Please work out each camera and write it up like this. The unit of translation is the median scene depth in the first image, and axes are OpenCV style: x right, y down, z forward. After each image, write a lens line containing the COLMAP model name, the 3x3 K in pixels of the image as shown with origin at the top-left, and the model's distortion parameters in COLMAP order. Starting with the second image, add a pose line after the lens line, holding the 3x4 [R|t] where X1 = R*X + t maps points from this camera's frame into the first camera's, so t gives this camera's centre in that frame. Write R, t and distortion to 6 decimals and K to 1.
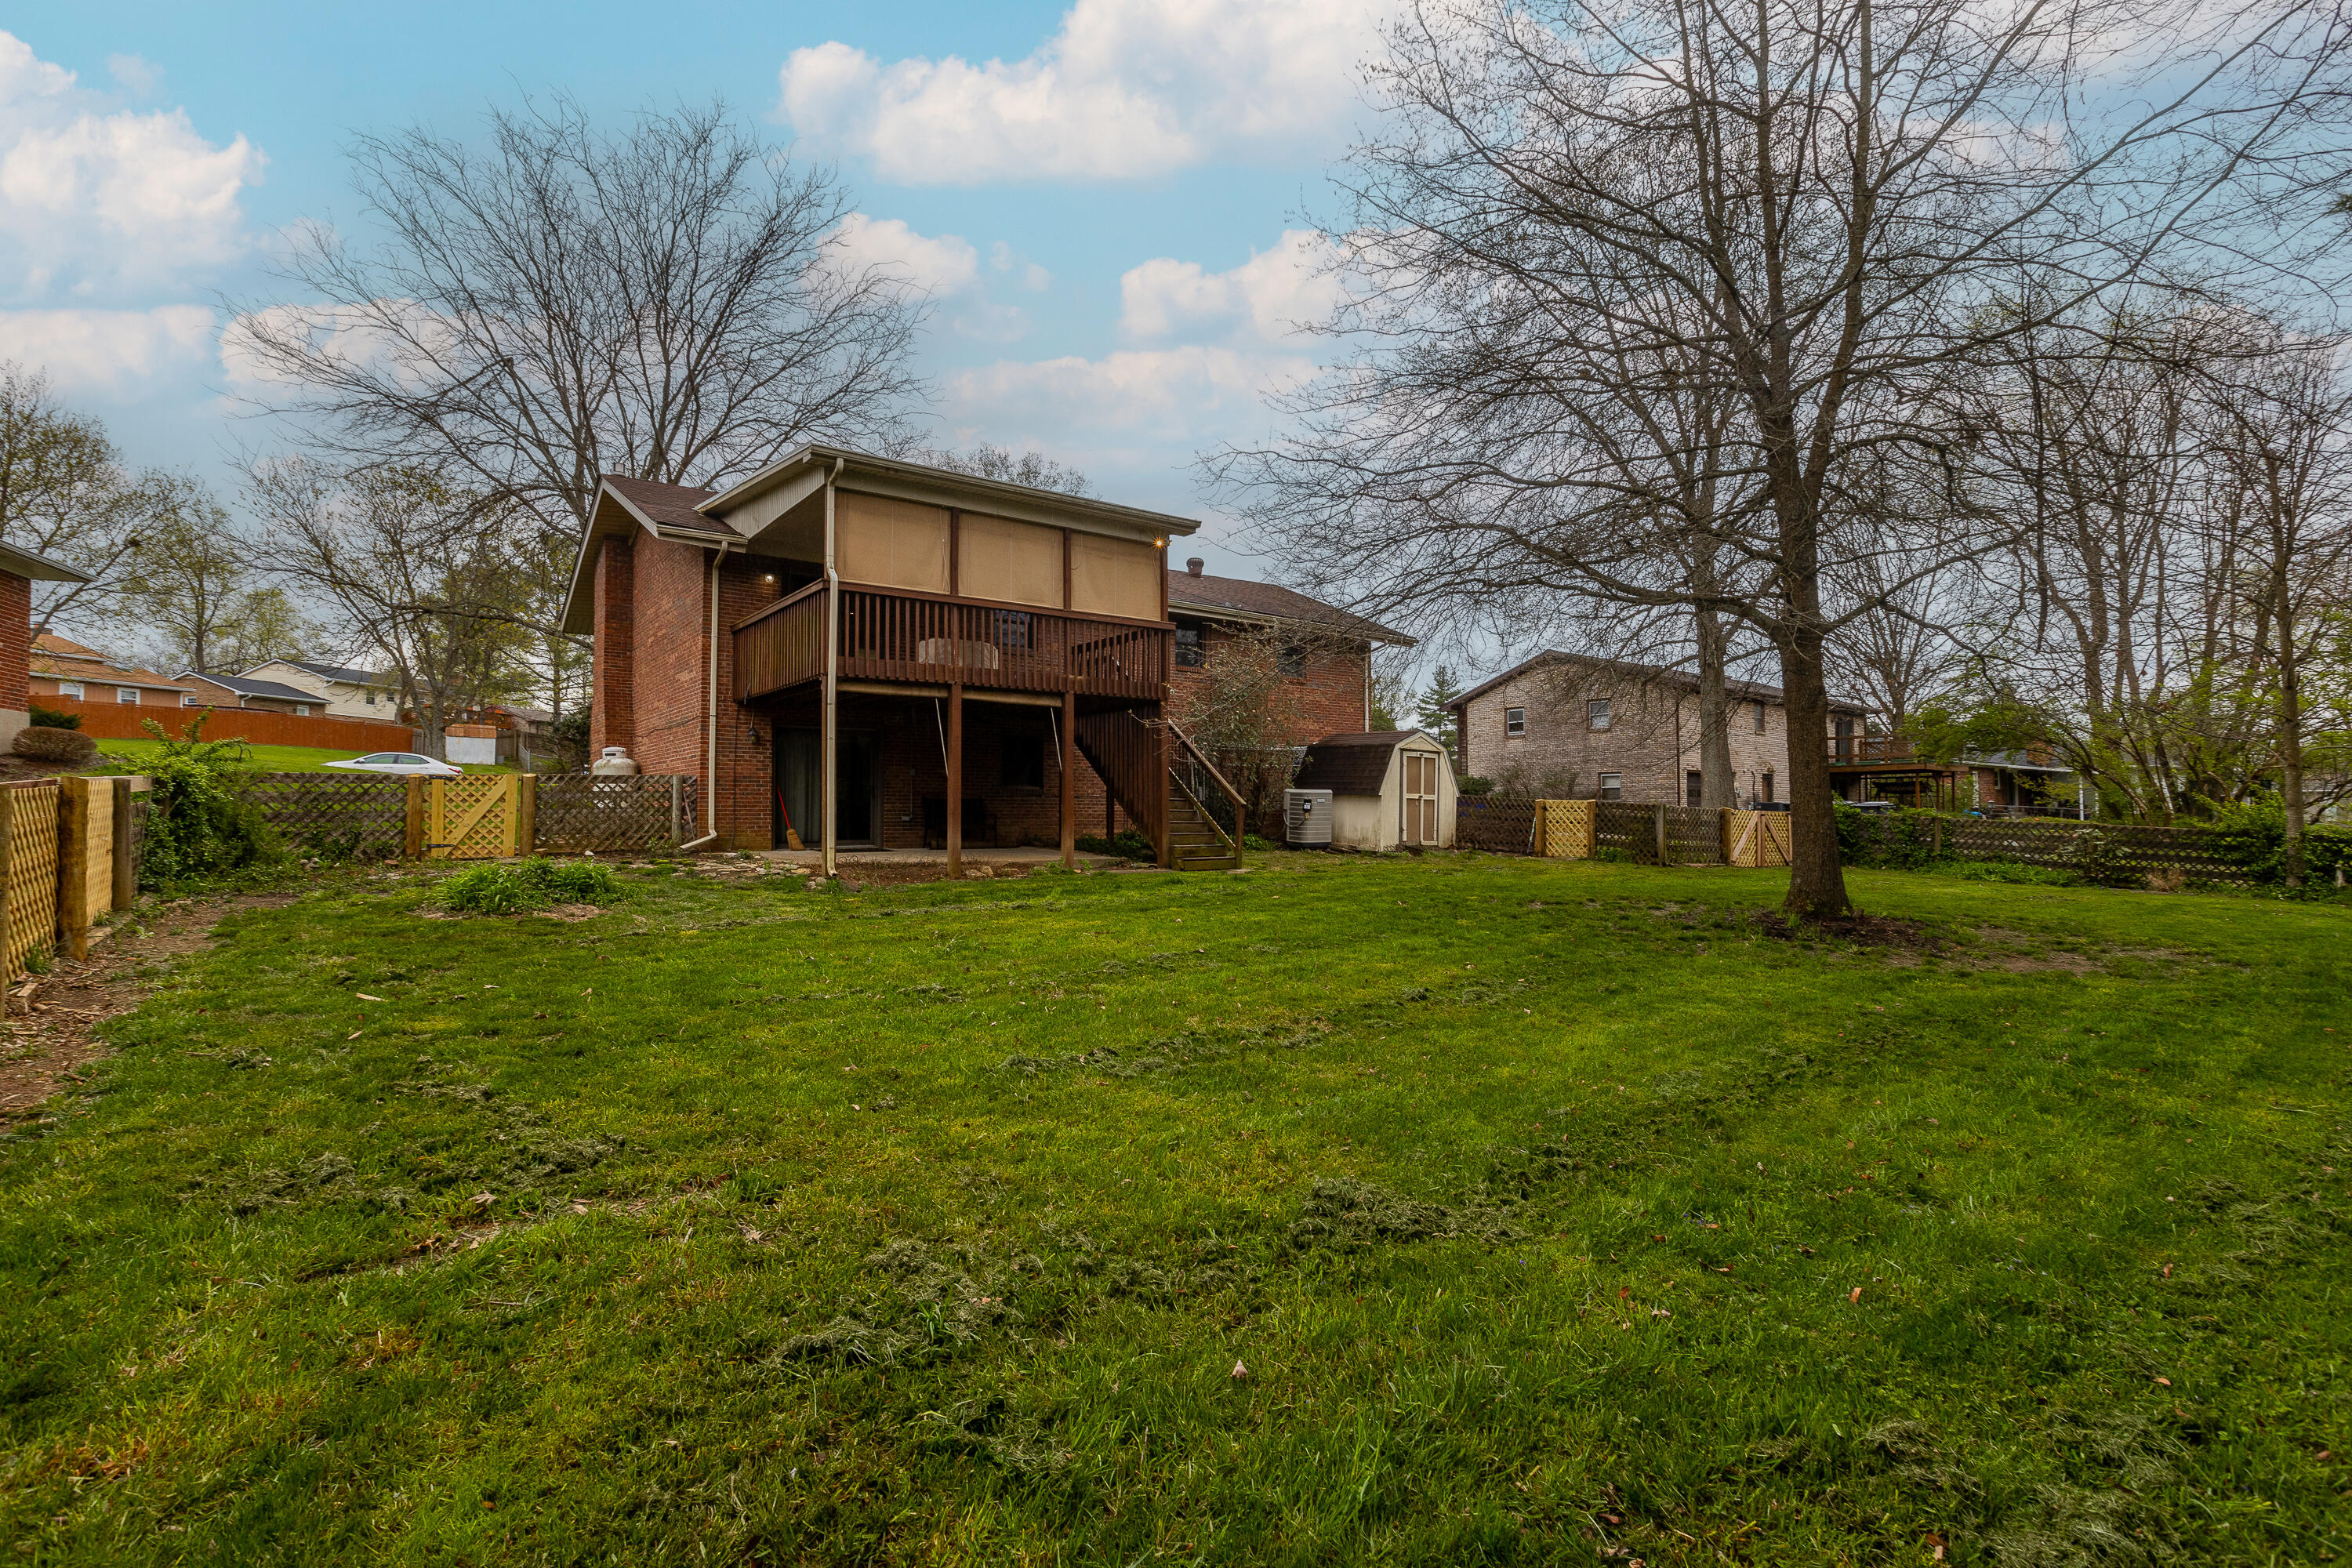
lens RADIAL K [[1071.2, 0, 1172.2], [0, 1071.2, 788.4], [0, 0, 1]] dist [-0.002375, -0.000243]
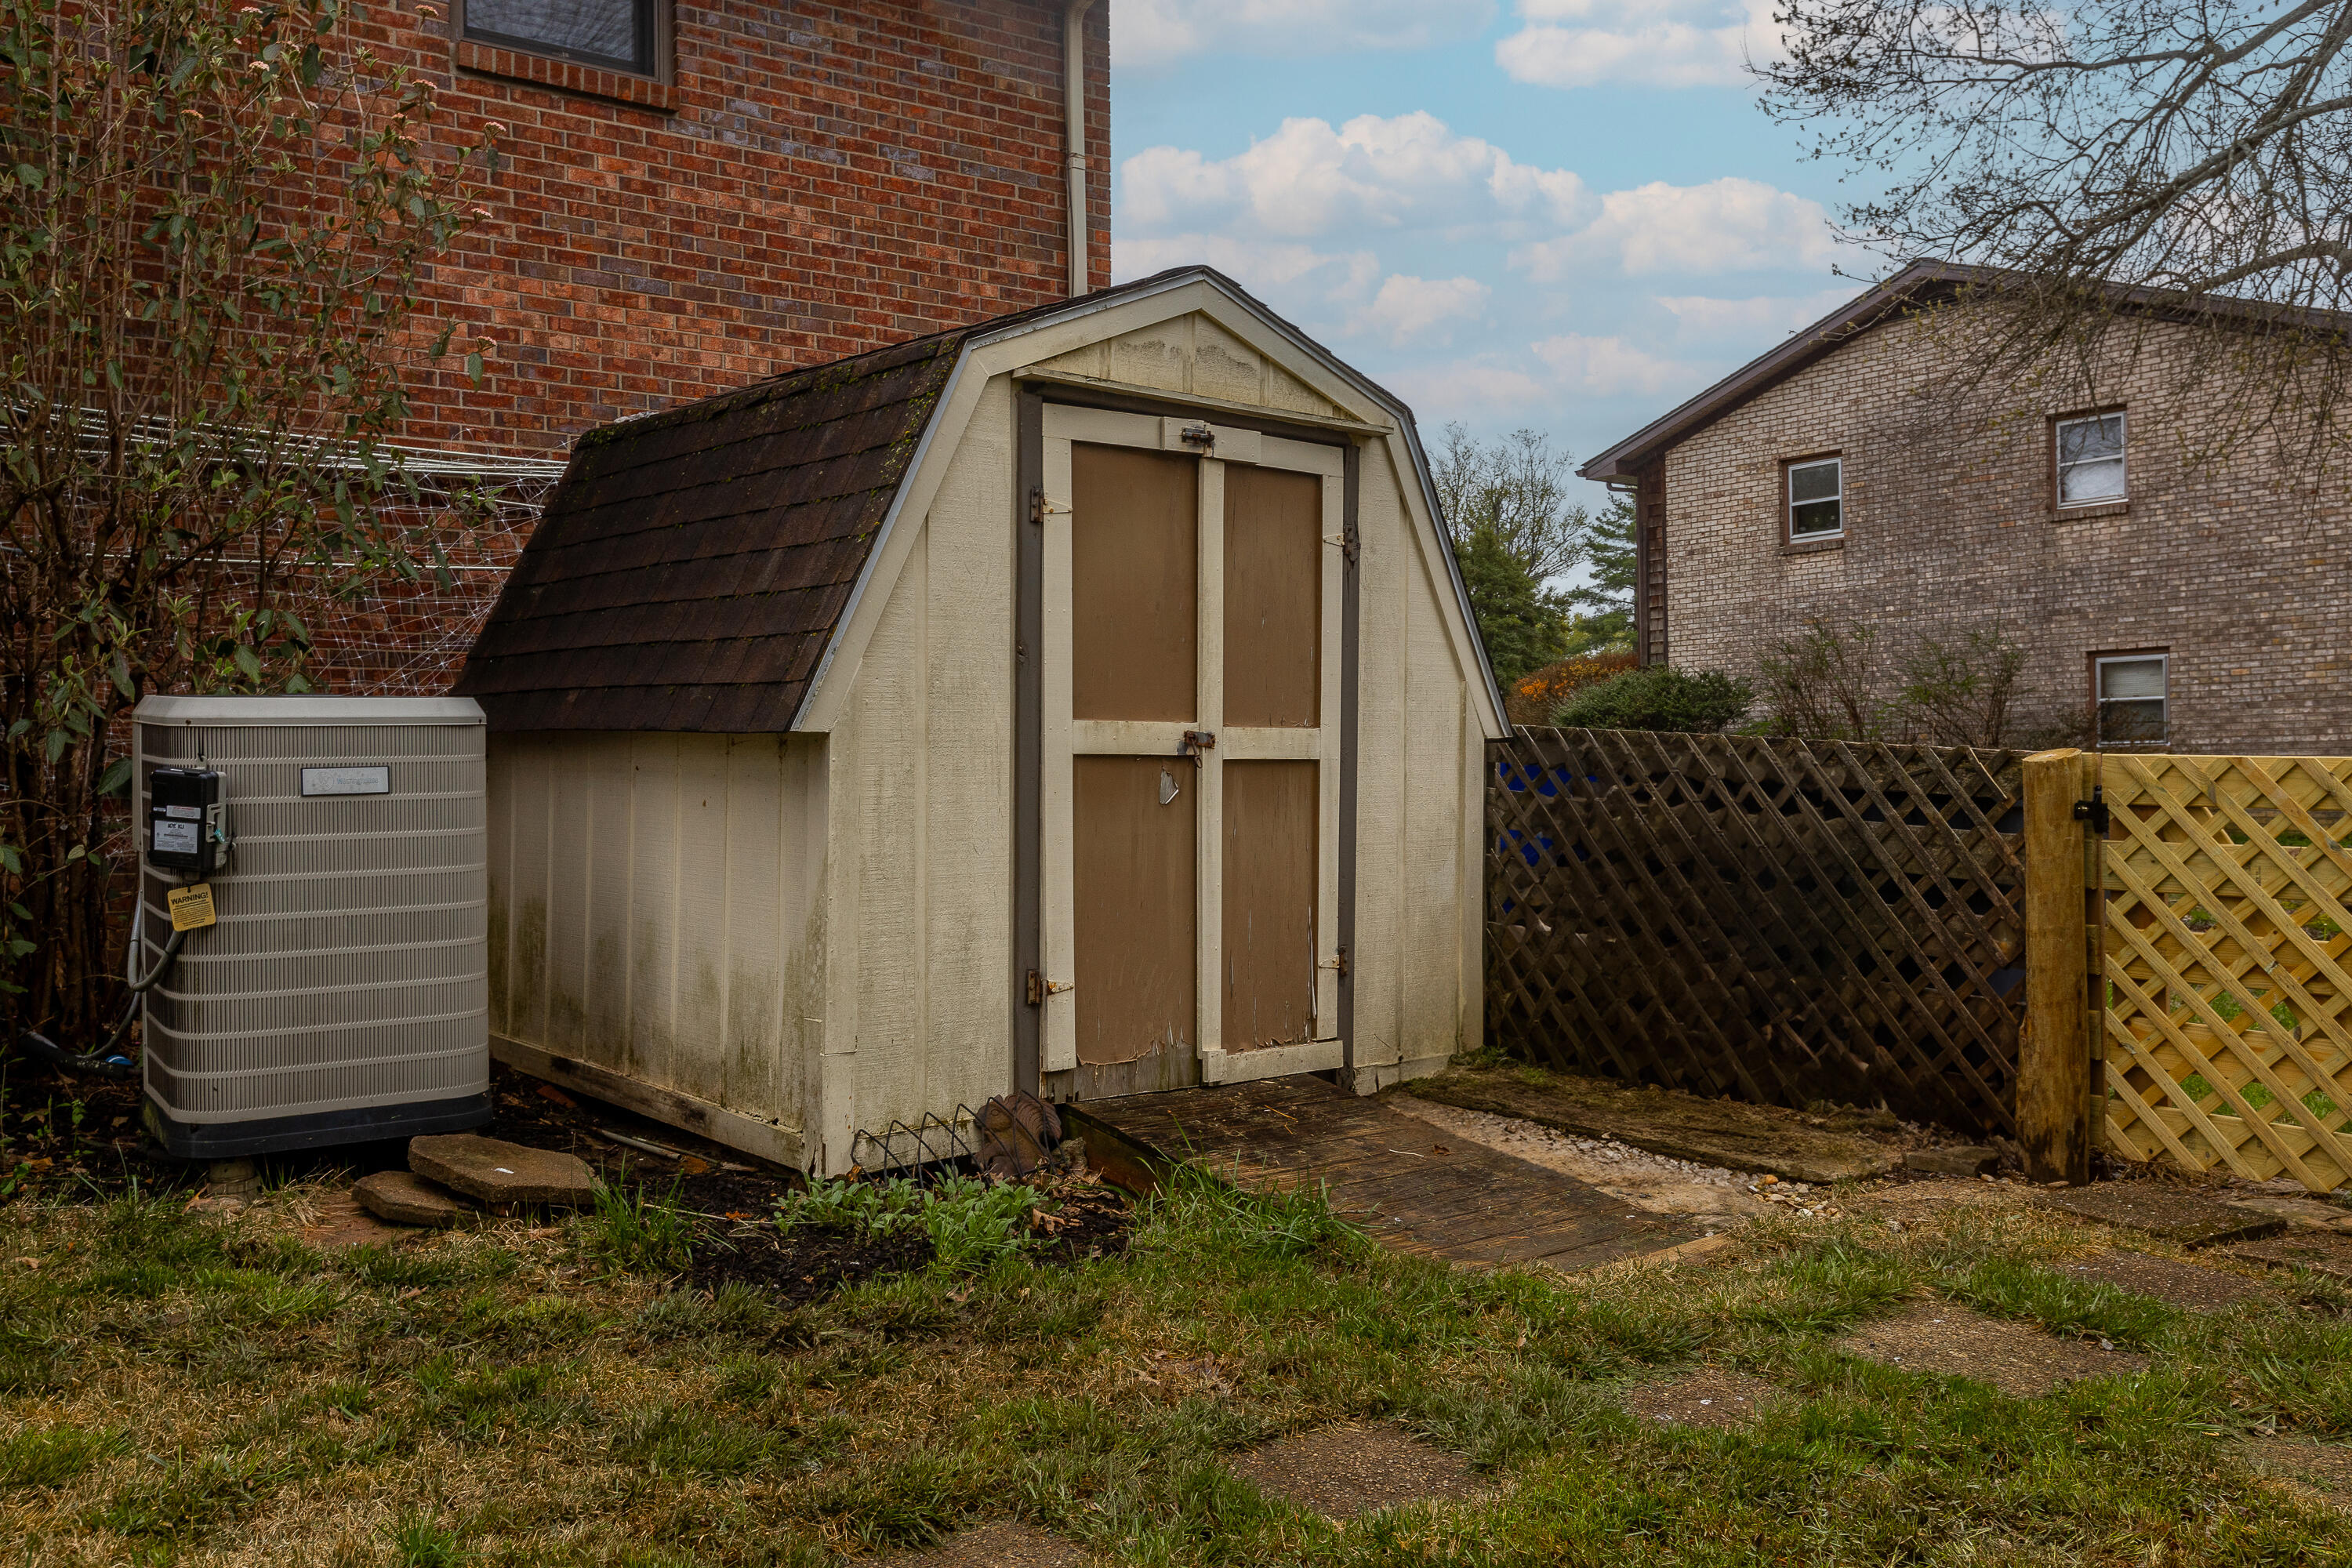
lens RADIAL K [[1999.0, 0, 1177.3], [0, 1999.0, 778.2], [0, 0, 1]] dist [-0.004717, -0.002231]
pose [[0.999884, -0.011147, 0.010336, 0.126074], [0.010875, 0.999604, 0.025947, 0.003292], [-0.010621, -0.025832, 0.999610, 0.412202]]
